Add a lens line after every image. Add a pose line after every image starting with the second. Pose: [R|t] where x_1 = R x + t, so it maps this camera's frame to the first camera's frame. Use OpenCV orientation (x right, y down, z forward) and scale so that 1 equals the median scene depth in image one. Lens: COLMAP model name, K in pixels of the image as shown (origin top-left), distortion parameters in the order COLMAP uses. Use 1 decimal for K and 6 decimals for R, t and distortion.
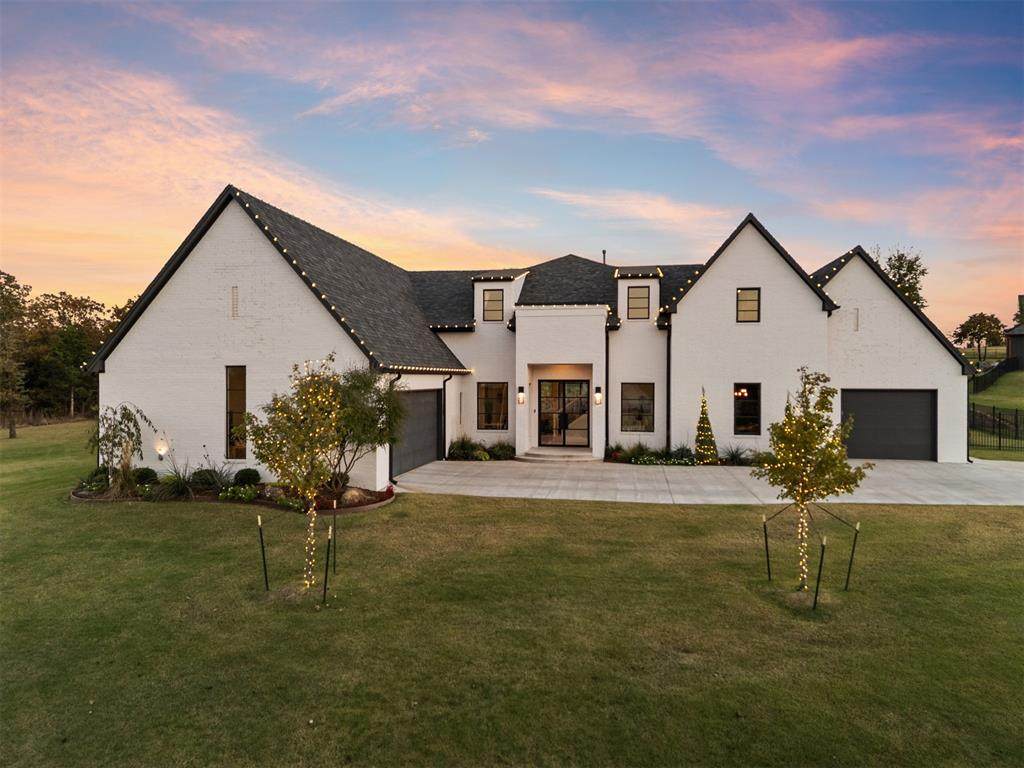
lens RADIAL K [[755.4, 0, 512.0], [0, 755.4, 384.0], [0, 0, 1]] dist [0.076403, -0.068243]
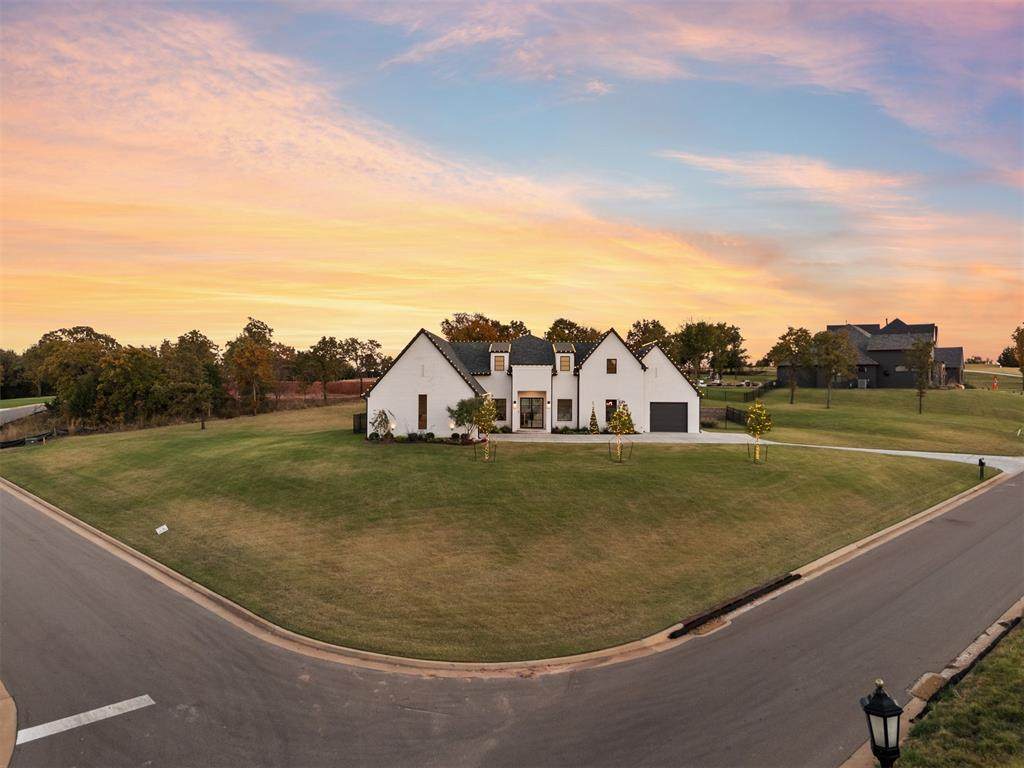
lens RADIAL K [[755.4, 0, 512.0], [0, 755.4, 384.0], [0, 0, 1]] dist [0.076403, -0.068243]
pose [[0.990307, 0.002311, 0.138876, -0.322244], [-0.001490, 0.999981, -0.006013, -0.035345], [-0.138887, 0.005748, 0.990292, -1.286165]]
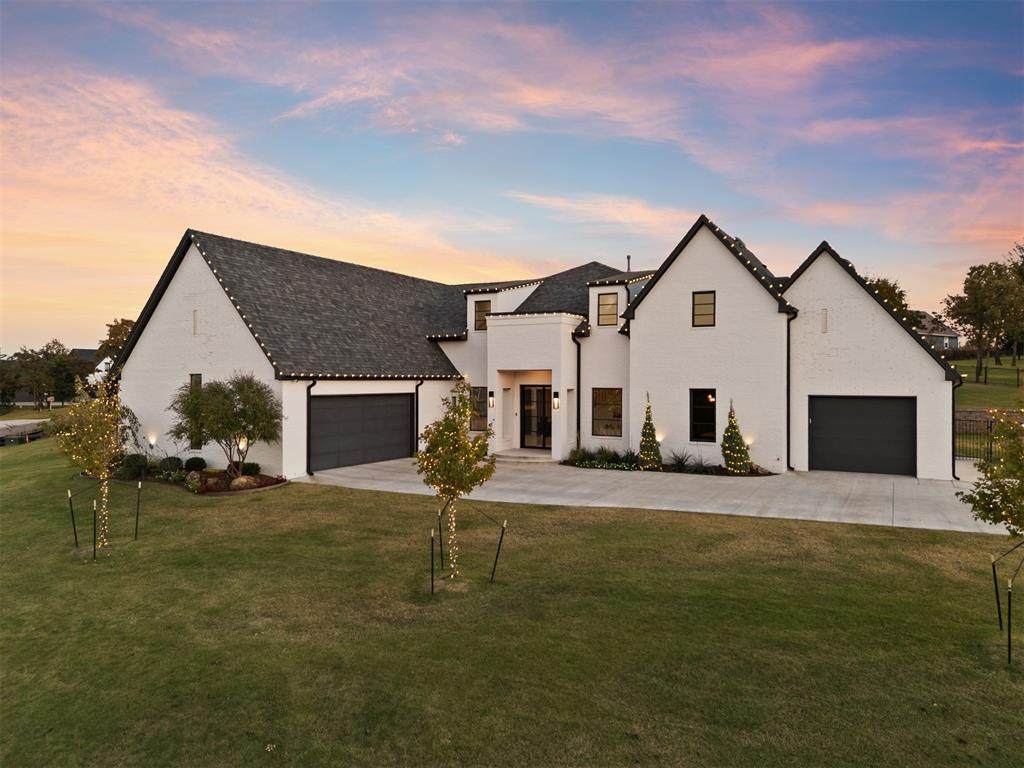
lens RADIAL K [[755.4, 0, 512.0], [0, 755.4, 384.0], [0, 0, 1]] dist [0.076403, -0.068243]
pose [[0.943766, 0.000950, -0.330612, 0.410334], [-0.001880, 0.999995, -0.002495, -0.004472], [0.330608, 0.002977, 0.943763, -0.001891]]
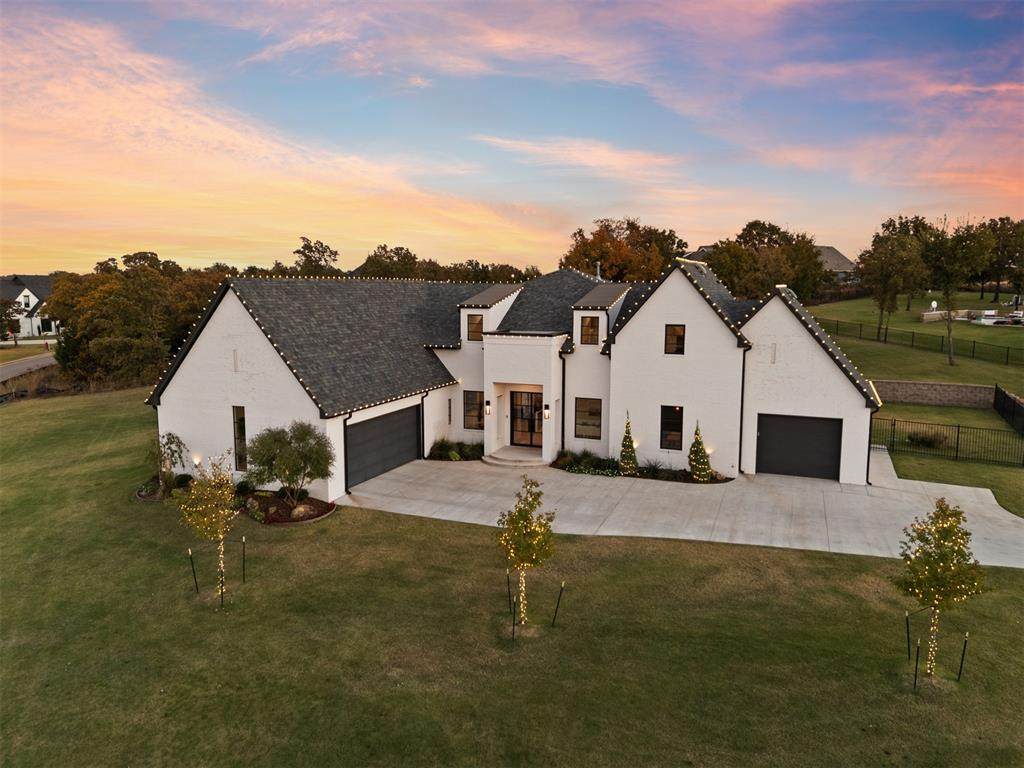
lens RADIAL K [[755.4, 0, 512.0], [0, 755.4, 384.0], [0, 0, 1]] dist [0.076403, -0.068243]
pose [[0.974588, 0.029824, -0.222011, 0.335012], [-0.001439, 0.991910, 0.126935, -0.186493], [0.224000, -0.123390, 0.966747, -0.180256]]
